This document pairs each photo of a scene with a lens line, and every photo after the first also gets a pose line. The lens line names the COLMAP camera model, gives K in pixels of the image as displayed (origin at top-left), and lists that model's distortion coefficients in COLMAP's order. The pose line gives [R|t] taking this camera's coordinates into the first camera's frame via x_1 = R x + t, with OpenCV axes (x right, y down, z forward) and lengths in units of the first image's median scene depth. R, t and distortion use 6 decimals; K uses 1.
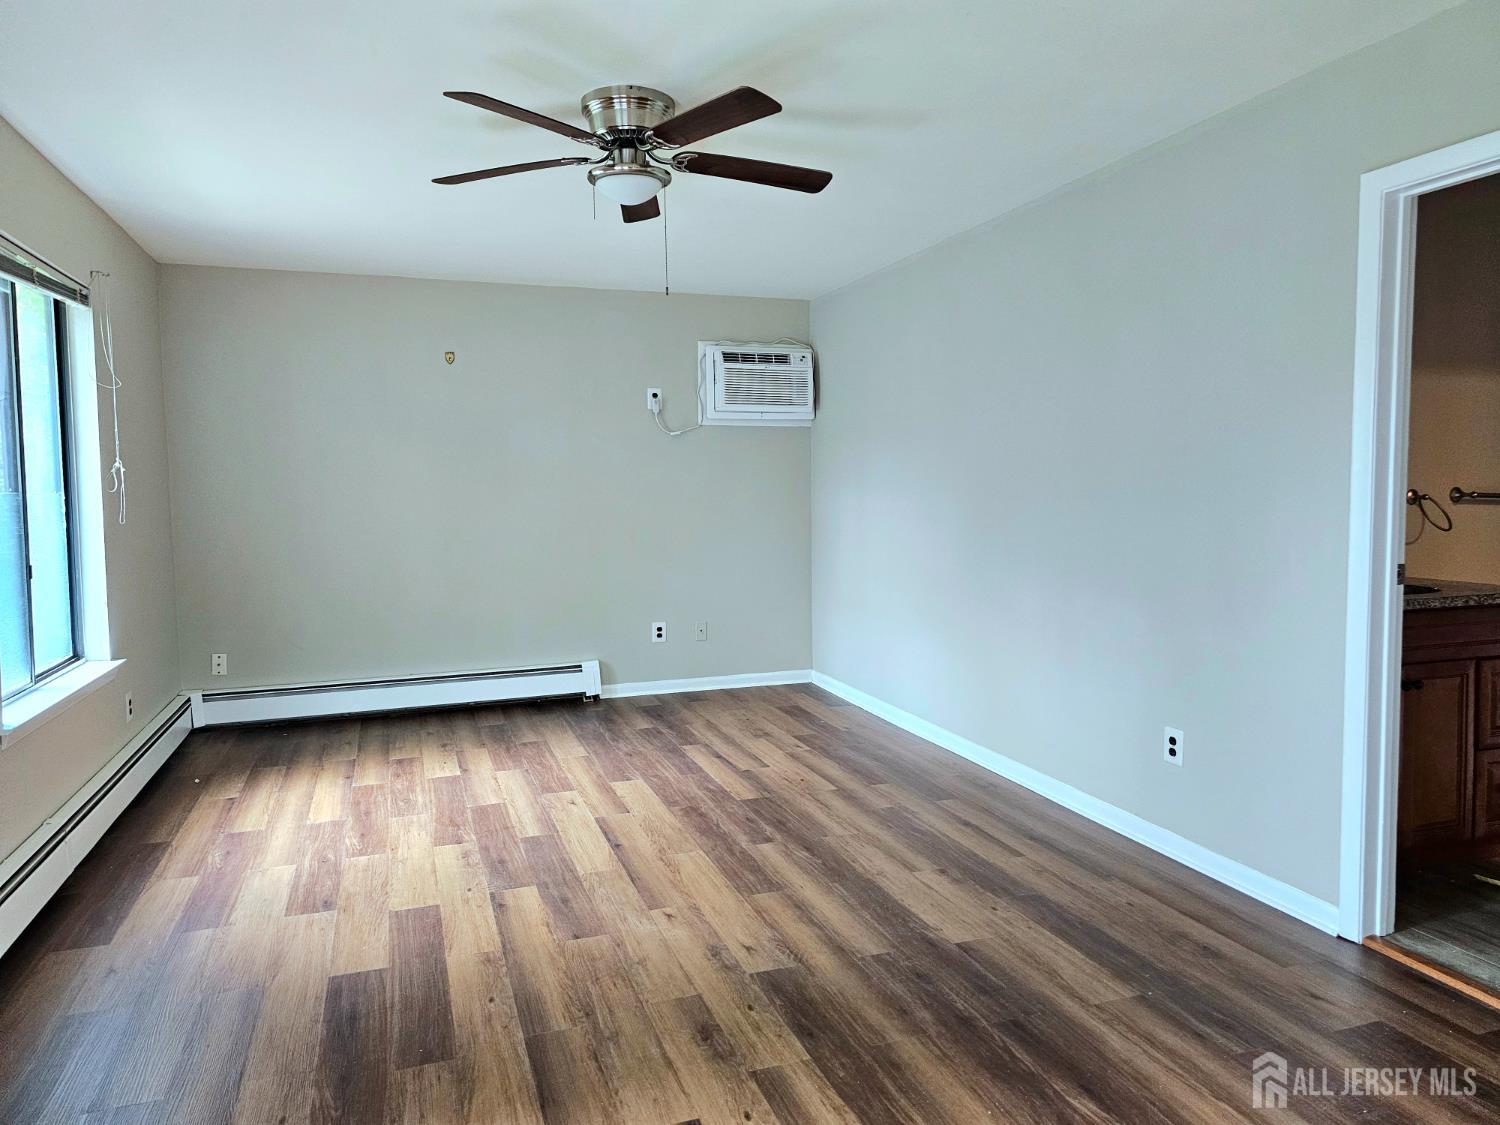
lens RADIAL K [[999.3, 0, 748.1], [0, 999.3, 557.7], [0, 0, 1]] dist [0.096025, -0.089811]
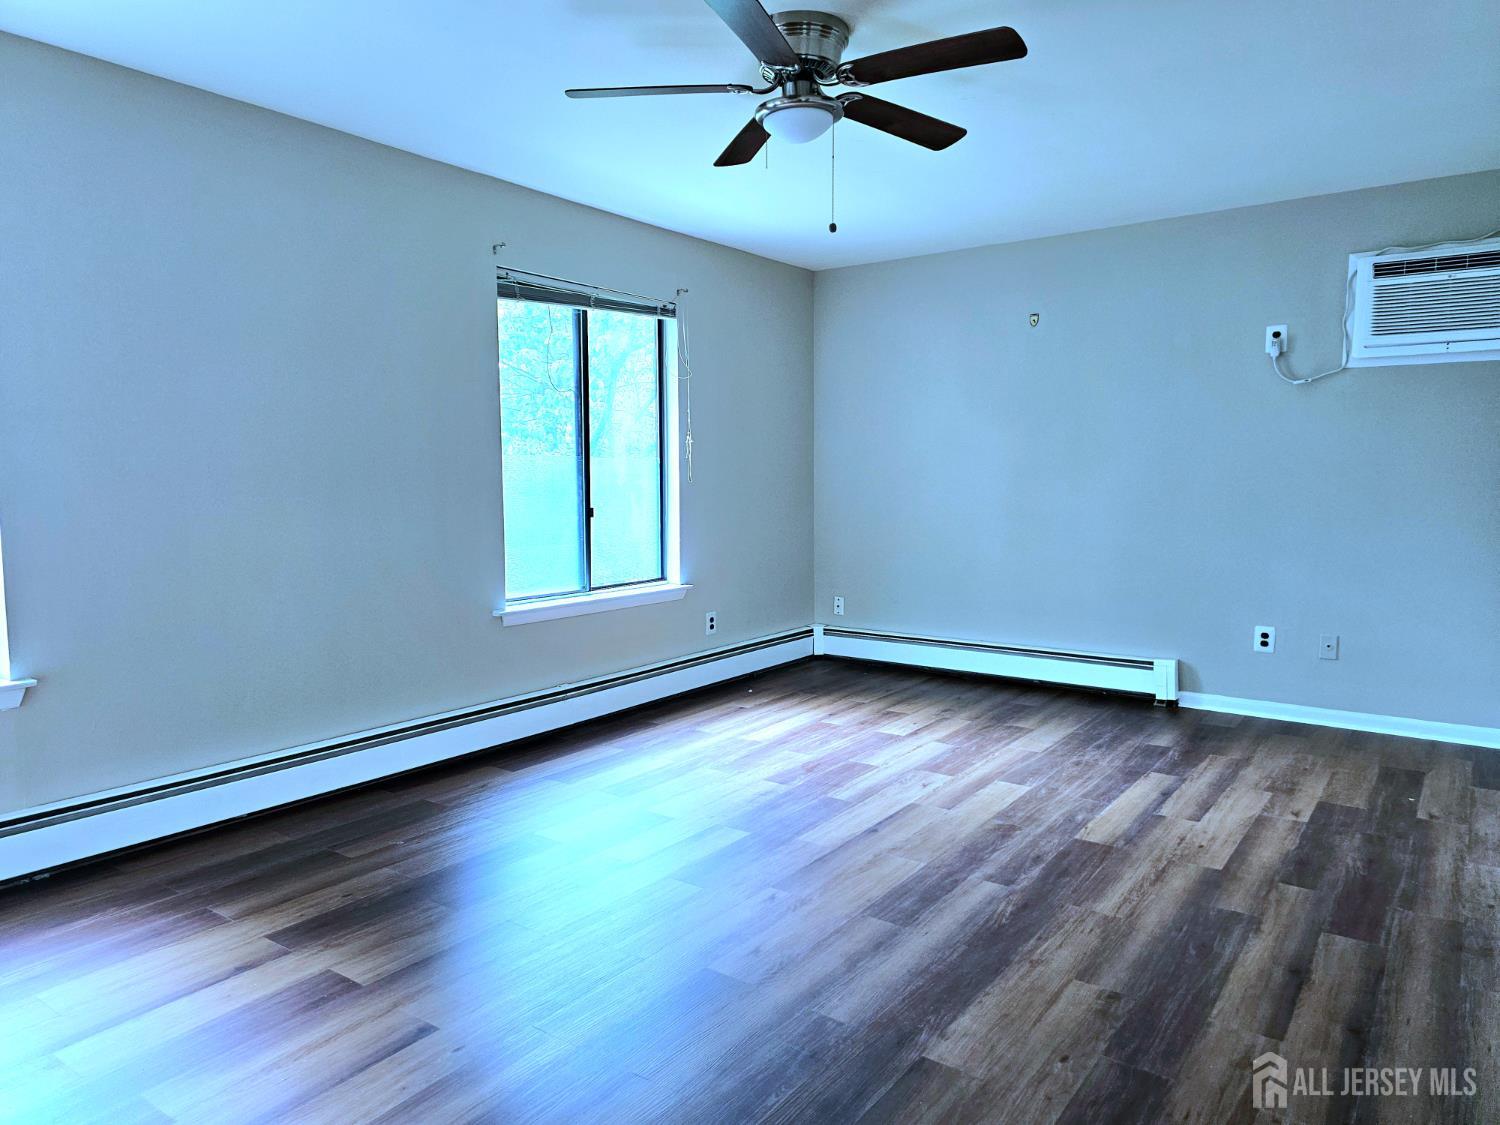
lens RADIAL K [[1001.7, 0, 750.0], [0, 1001.7, 562.5], [0, 0, 1]] dist [0.035655, -0.002351]
pose [[0.583418, 0.084878, -0.807725, 0.454541], [-0.066511, 0.996177, 0.056640, -0.005063], [0.809444, 0.020678, 0.586833, 0.305528]]
